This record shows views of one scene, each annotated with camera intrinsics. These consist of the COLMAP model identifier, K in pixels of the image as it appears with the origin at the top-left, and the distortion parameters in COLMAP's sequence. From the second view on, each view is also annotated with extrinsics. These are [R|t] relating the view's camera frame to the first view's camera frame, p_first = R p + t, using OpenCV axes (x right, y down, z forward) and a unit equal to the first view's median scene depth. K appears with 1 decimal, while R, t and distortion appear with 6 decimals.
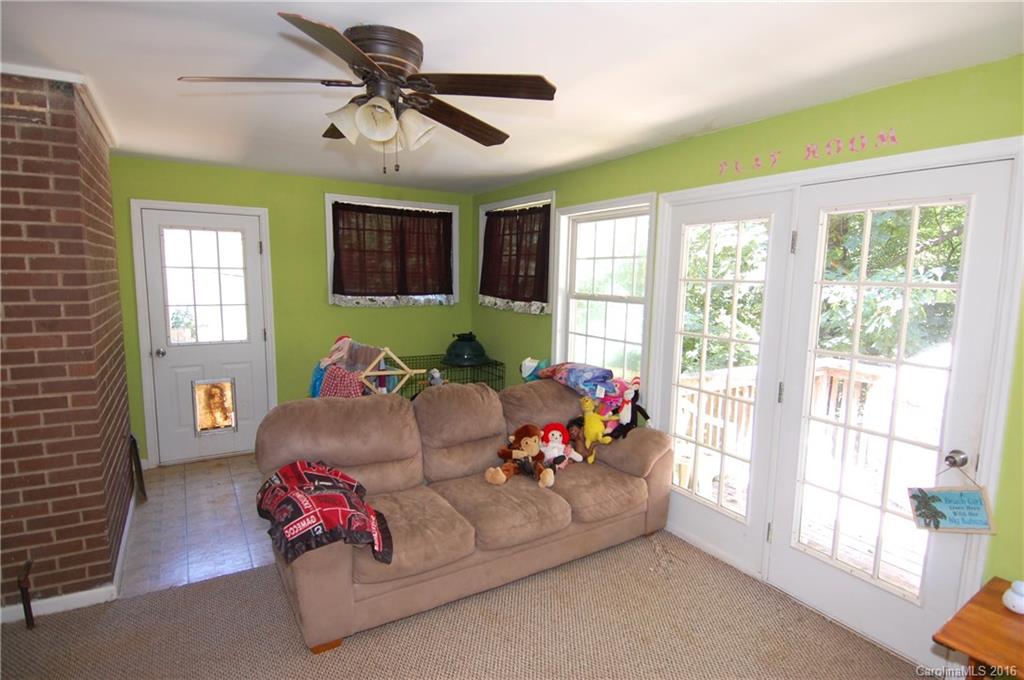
lens RADIAL K [[539.3, 0, 521.6], [0, 539.3, 341.4], [0, 0, 1]] dist [-0.001452, -0.000267]
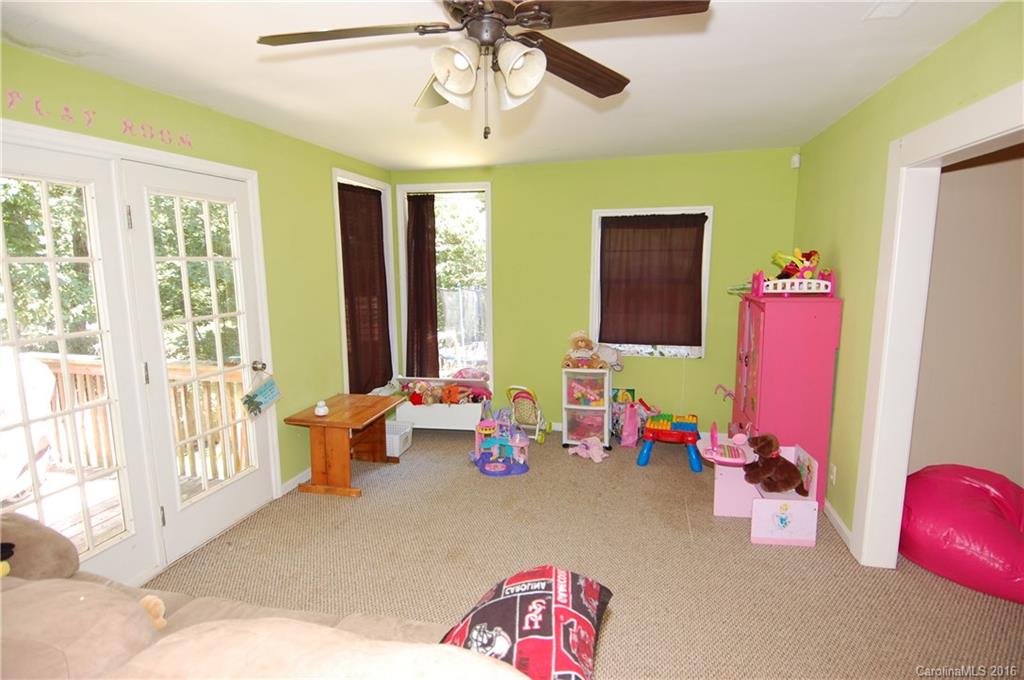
lens RADIAL K [[539.3, 0, 521.6], [0, 539.3, 341.4], [0, 0, 1]] dist [-0.001452, -0.000267]
pose [[-0.712817, -0.126117, 0.689918, -0.799280], [0.078148, 0.963291, 0.256832, -0.190916], [-0.696983, 0.236990, -0.676794, 1.414449]]
